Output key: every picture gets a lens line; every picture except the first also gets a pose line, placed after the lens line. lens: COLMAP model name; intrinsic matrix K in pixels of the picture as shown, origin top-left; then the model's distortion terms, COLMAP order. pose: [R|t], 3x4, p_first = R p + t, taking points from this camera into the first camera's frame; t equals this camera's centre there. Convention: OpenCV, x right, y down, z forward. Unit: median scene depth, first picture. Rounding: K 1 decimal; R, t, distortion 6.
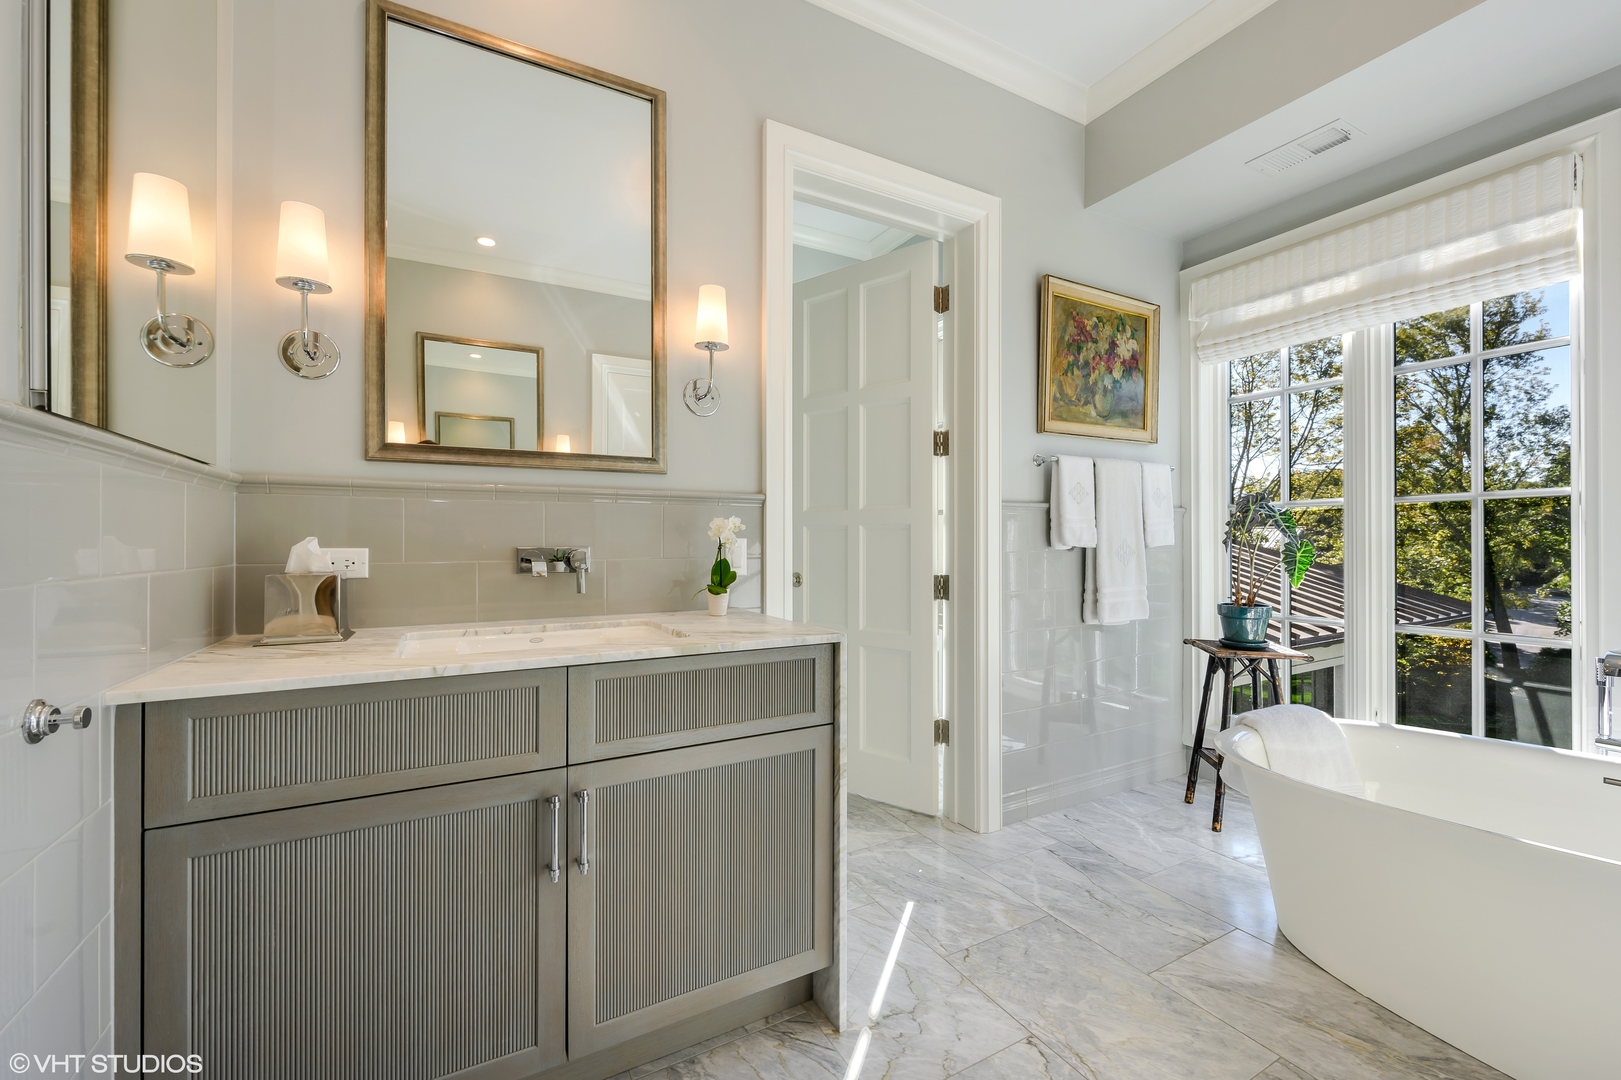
lens RADIAL K [[649.8, 0, 809.3], [0, 649.8, 541.1], [0, 0, 1]] dist [-0.004607, 0.000008]
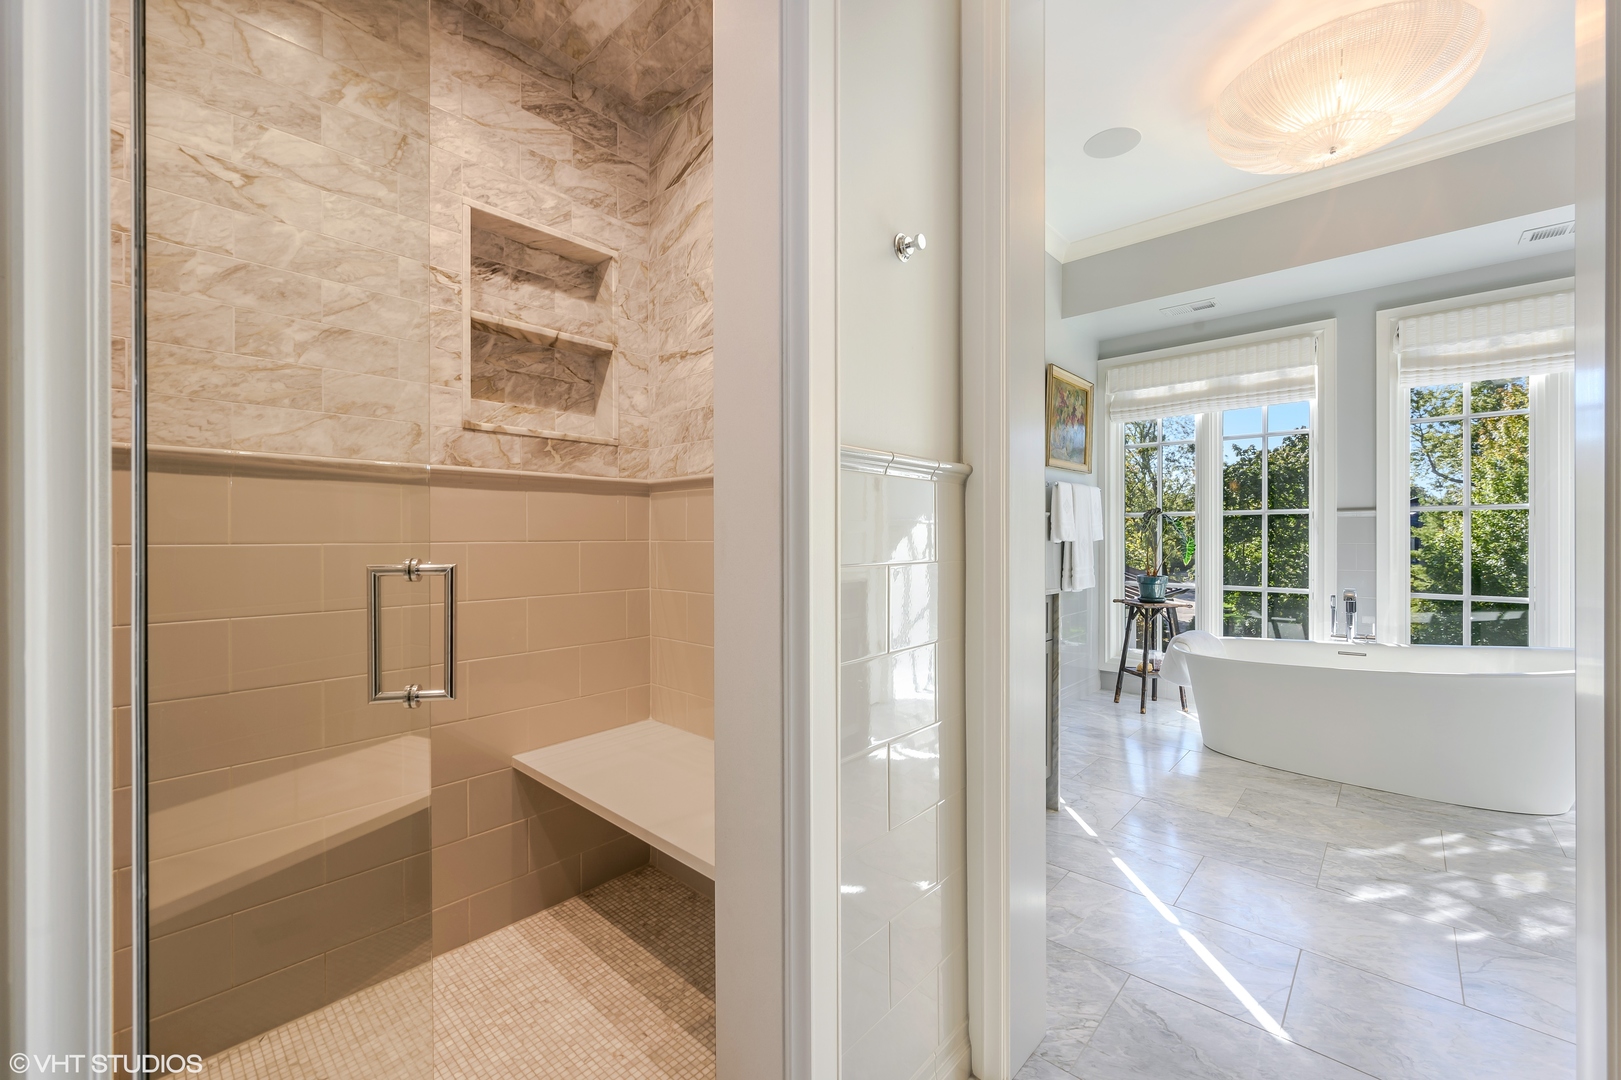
lens RADIAL K [[644.2, 0, 814.1], [0, 644.2, 538.6], [0, 0, 1]] dist [-0.000804, -0.000101]
pose [[0.946237, 0.001009, 0.323473, -0.660145], [-0.001896, 0.999995, 0.002427, 0.000779], [-0.323469, -0.002910, 0.946234, -0.262895]]
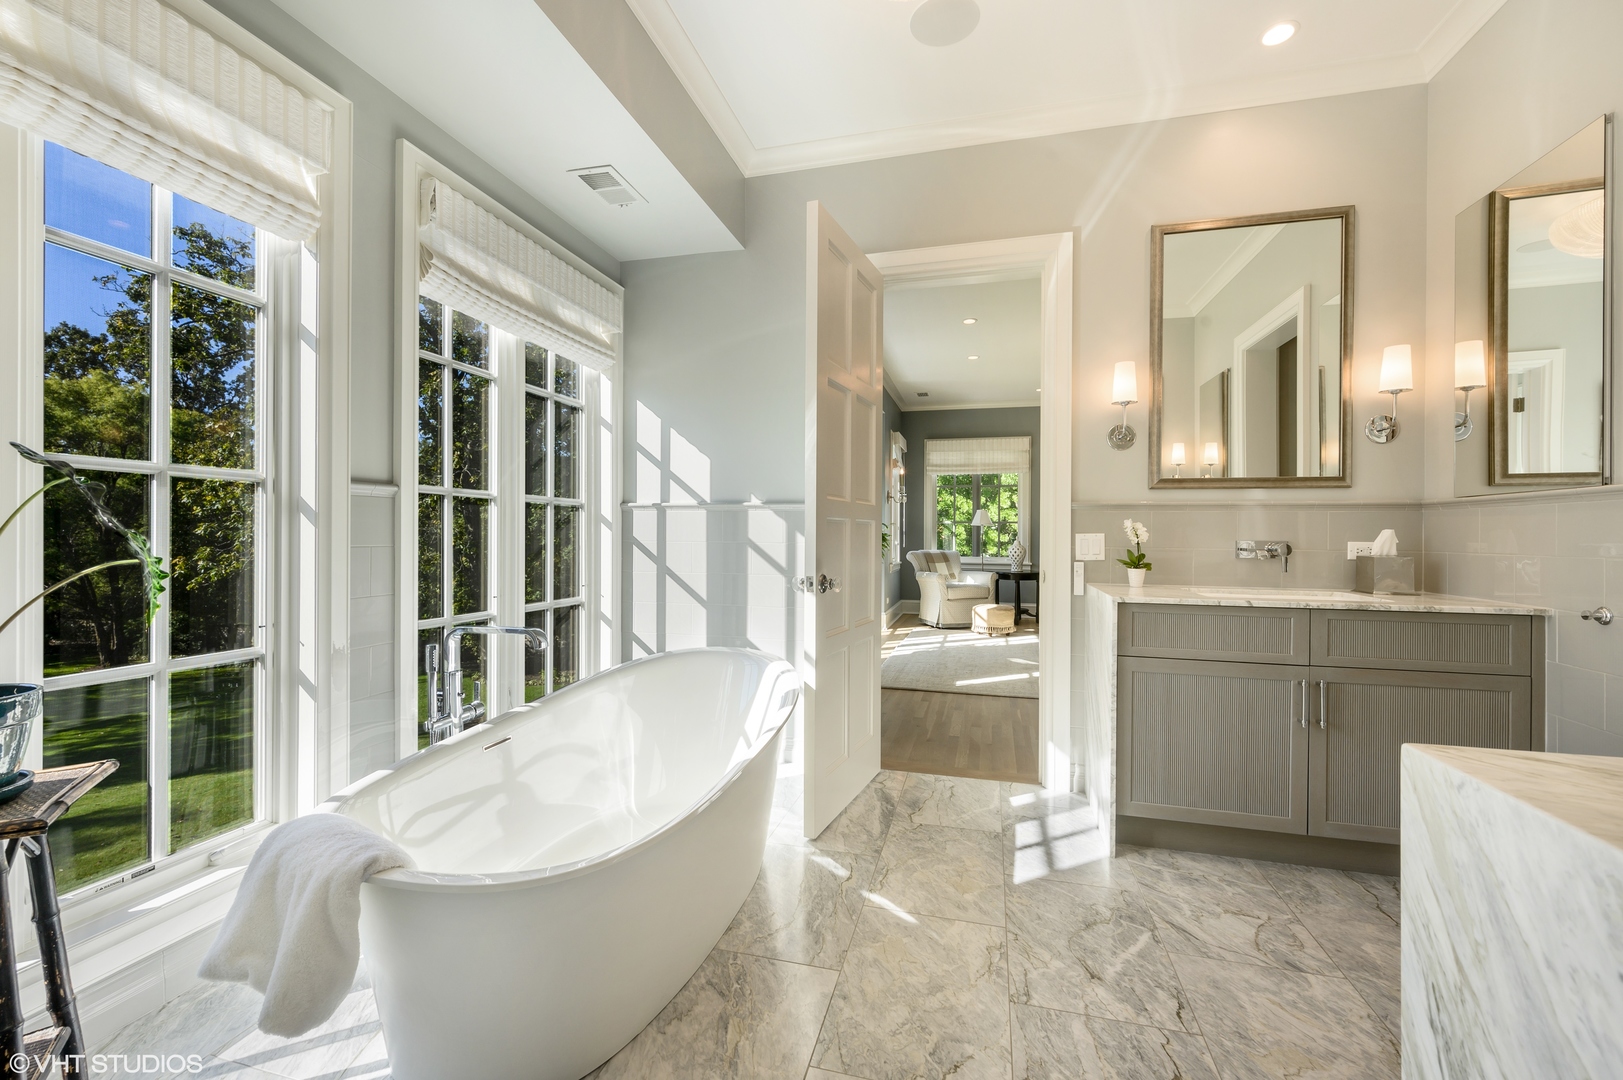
lens RADIAL K [[656.9, 0, 819.1], [0, 656.9, 535.2], [0, 0, 1]] dist [0.001112, 0.000107]
pose [[-0.723485, -0.003342, 0.690332, 0.018075], [-0.005191, 0.999986, -0.000600, -0.001189], [-0.690321, -0.004018, -0.723492, 0.908999]]
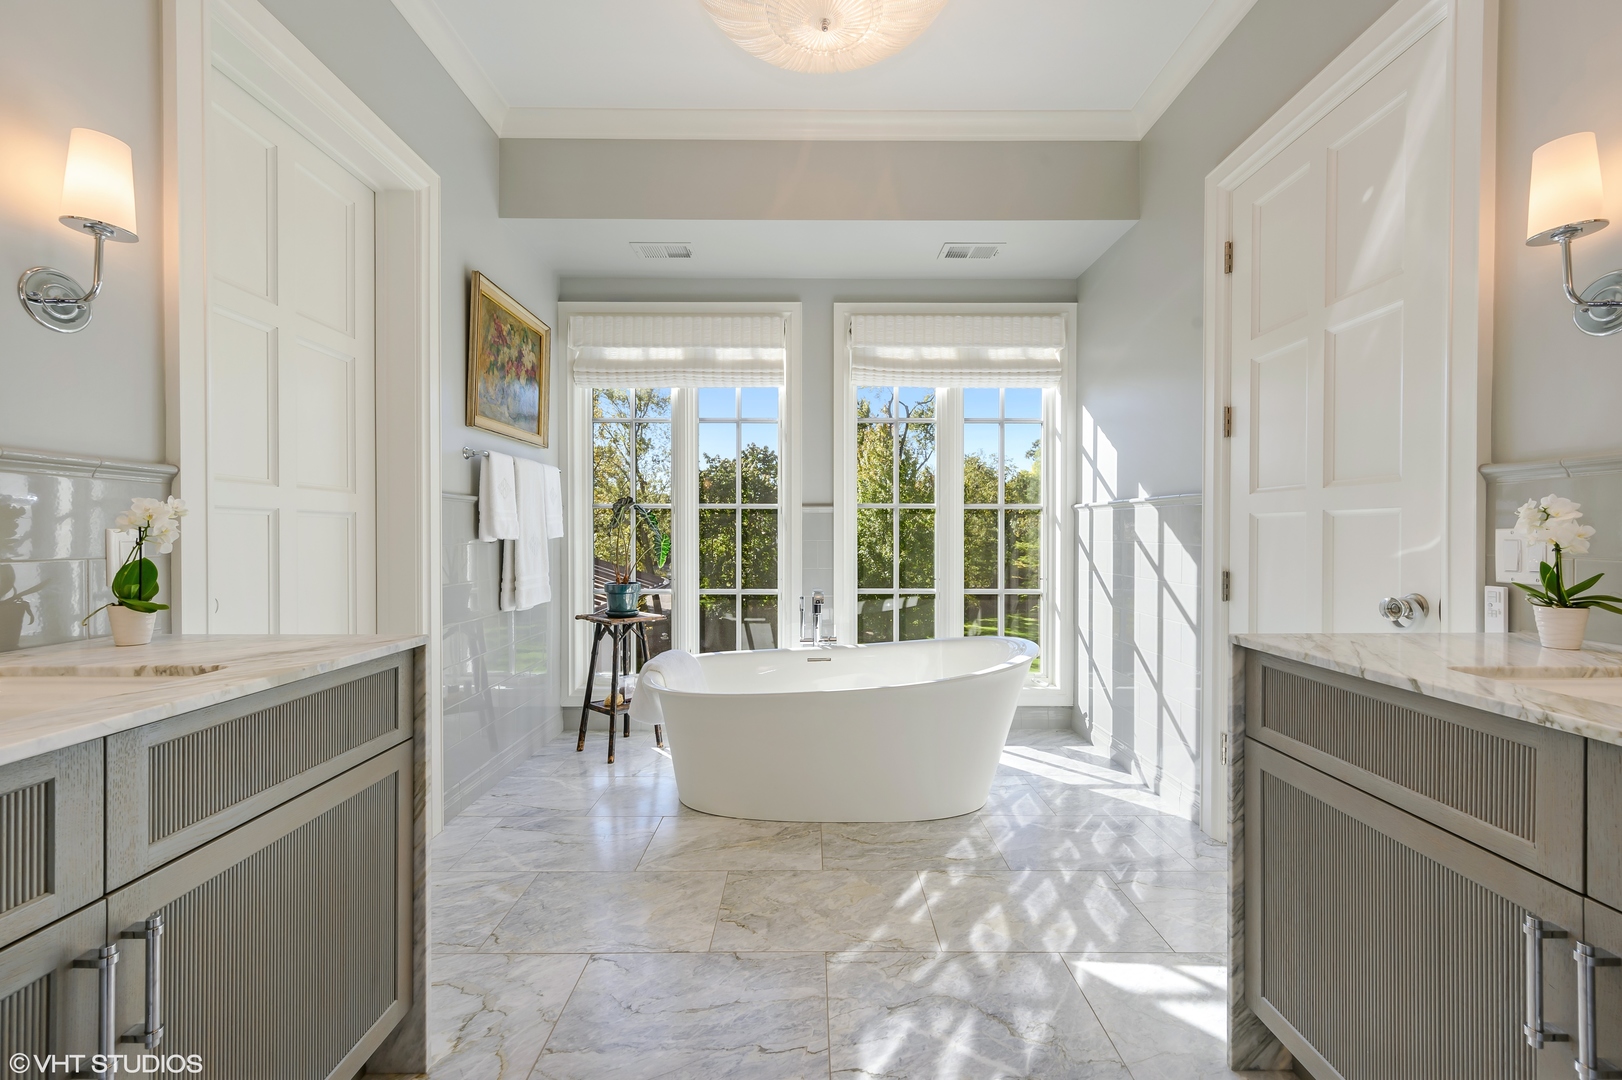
lens RADIAL K [[644.4, 0, 811.0], [0, 644.4, 540.0], [0, 0, 1]] dist [0.004491, 0.000512]
pose [[0.479798, -0.006305, 0.877356, -0.274334], [-0.002835, 0.999958, 0.008737, 0.000024], [-0.877374, -0.006679, 0.479760, 0.053186]]
